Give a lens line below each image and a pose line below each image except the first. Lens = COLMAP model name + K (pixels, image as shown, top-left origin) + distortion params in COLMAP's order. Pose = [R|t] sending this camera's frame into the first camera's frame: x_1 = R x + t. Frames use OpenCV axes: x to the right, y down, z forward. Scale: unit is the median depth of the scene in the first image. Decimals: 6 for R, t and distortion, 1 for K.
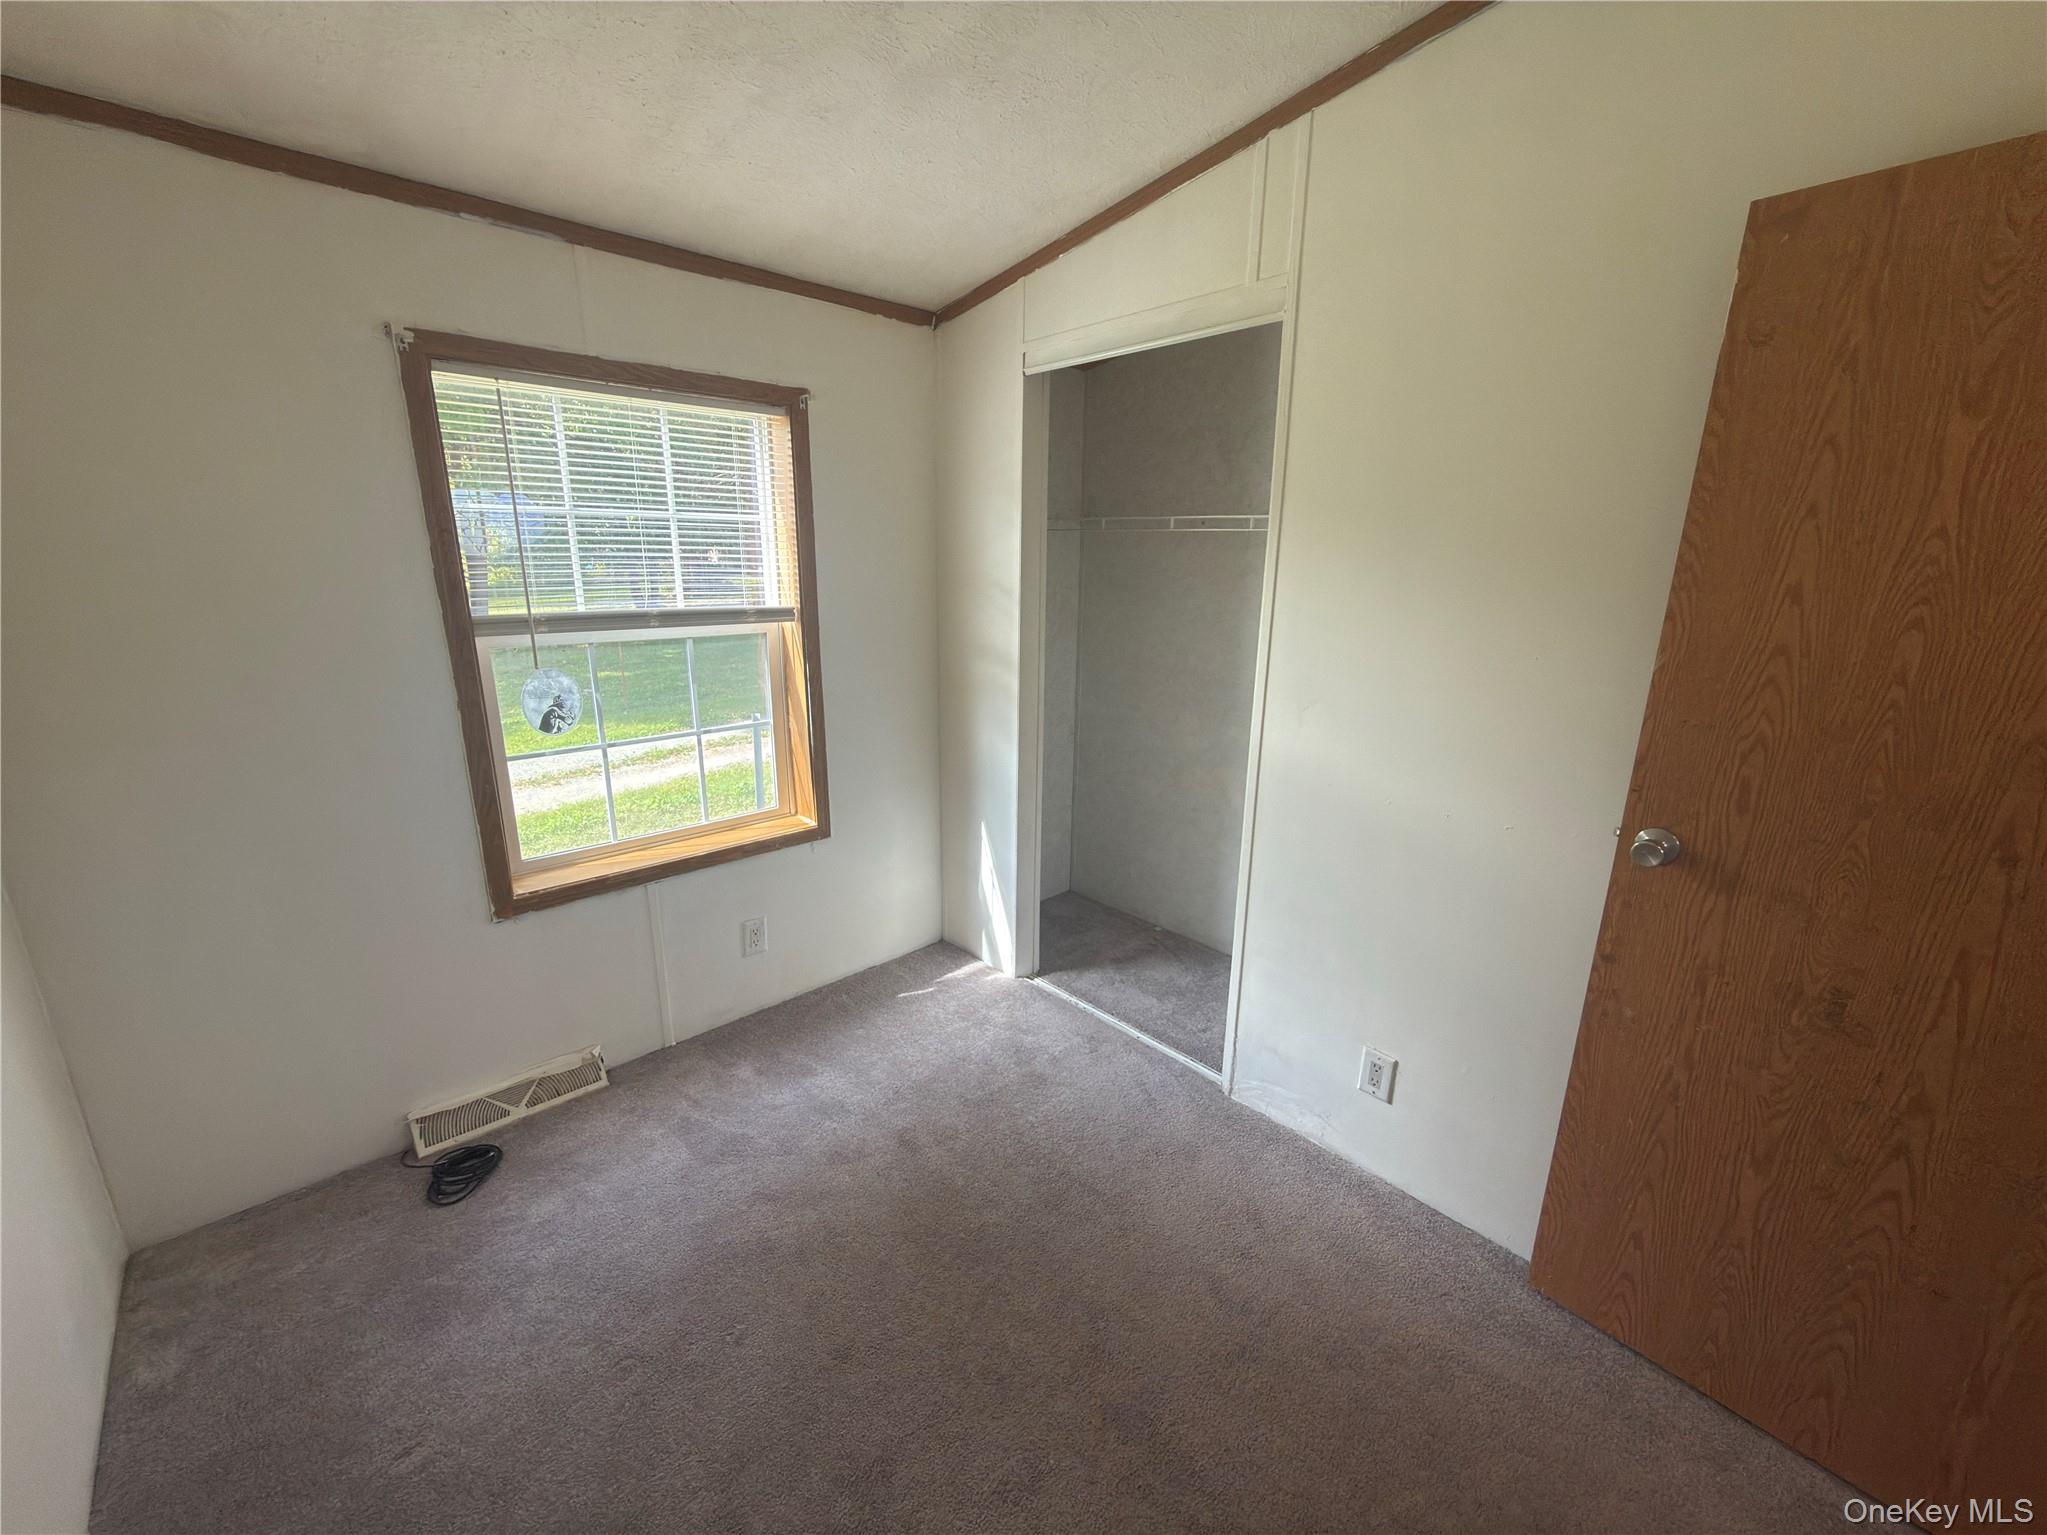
lens RADIAL K [[865.7, 0, 1113.9], [0, 865.7, 785.2], [0, 0, 1]] dist [0.001672, 0.000455]
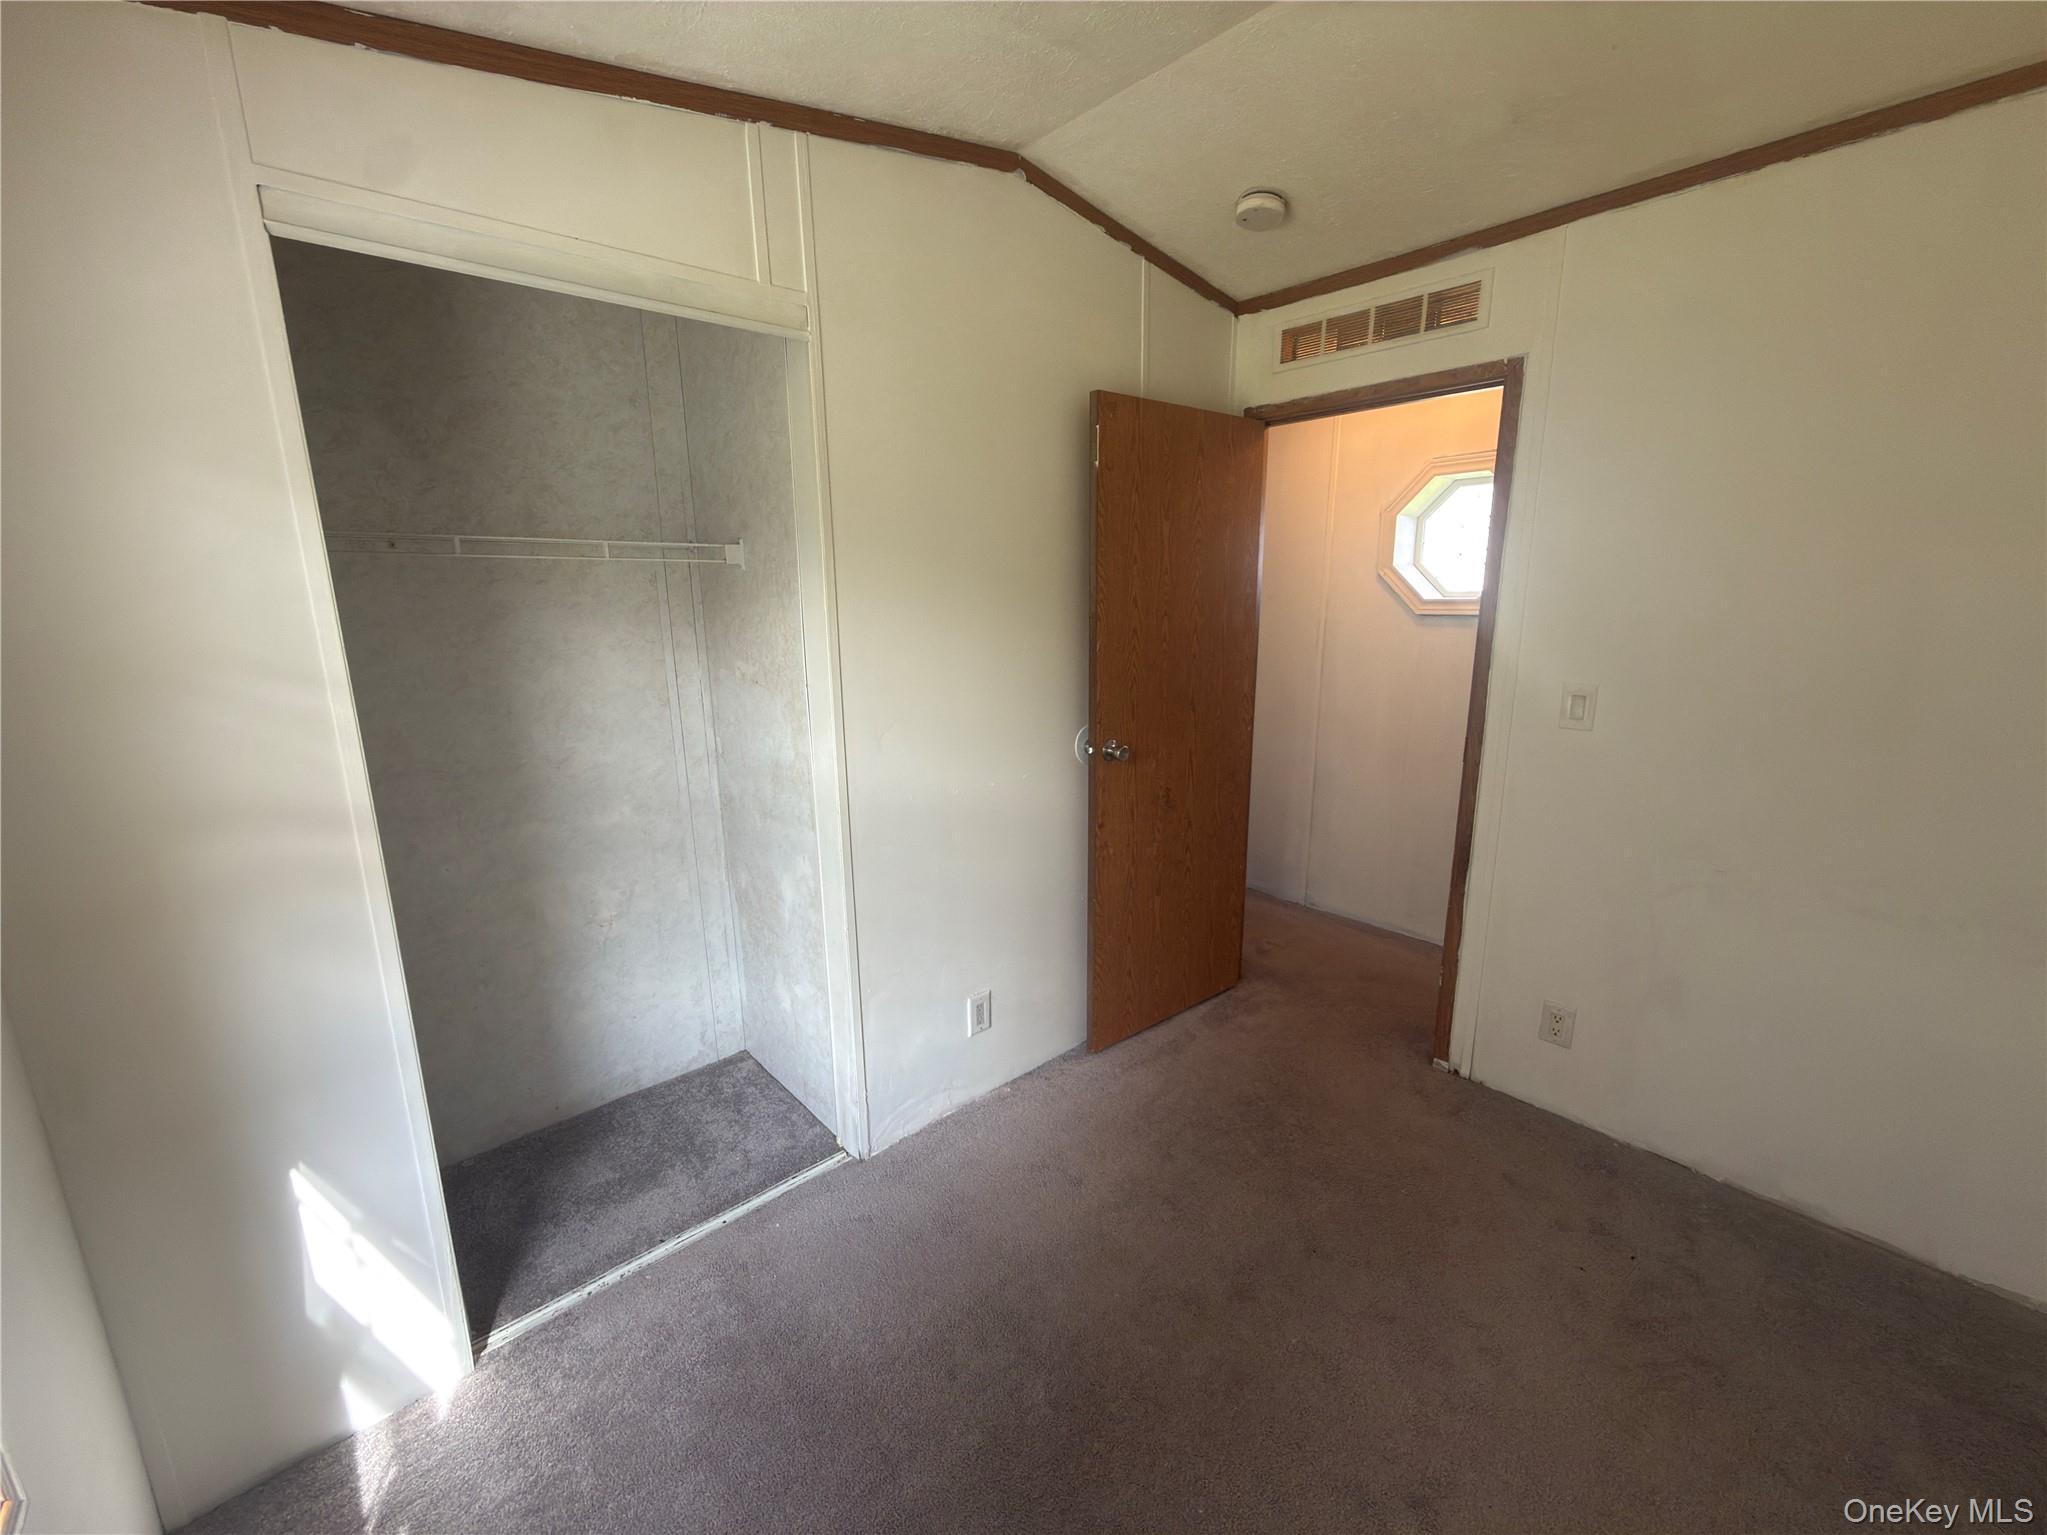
lens RADIAL K [[785.2, 0, 1023.5], [0, 785.2, 767.5], [0, 0, 1]] dist [0.000128, -0.000057]
pose [[0.069718, -0.233306, 0.969901, -0.539865], [0.268127, 0.940871, 0.207049, -0.158617], [-0.960858, 0.245622, 0.128151, 0.577088]]
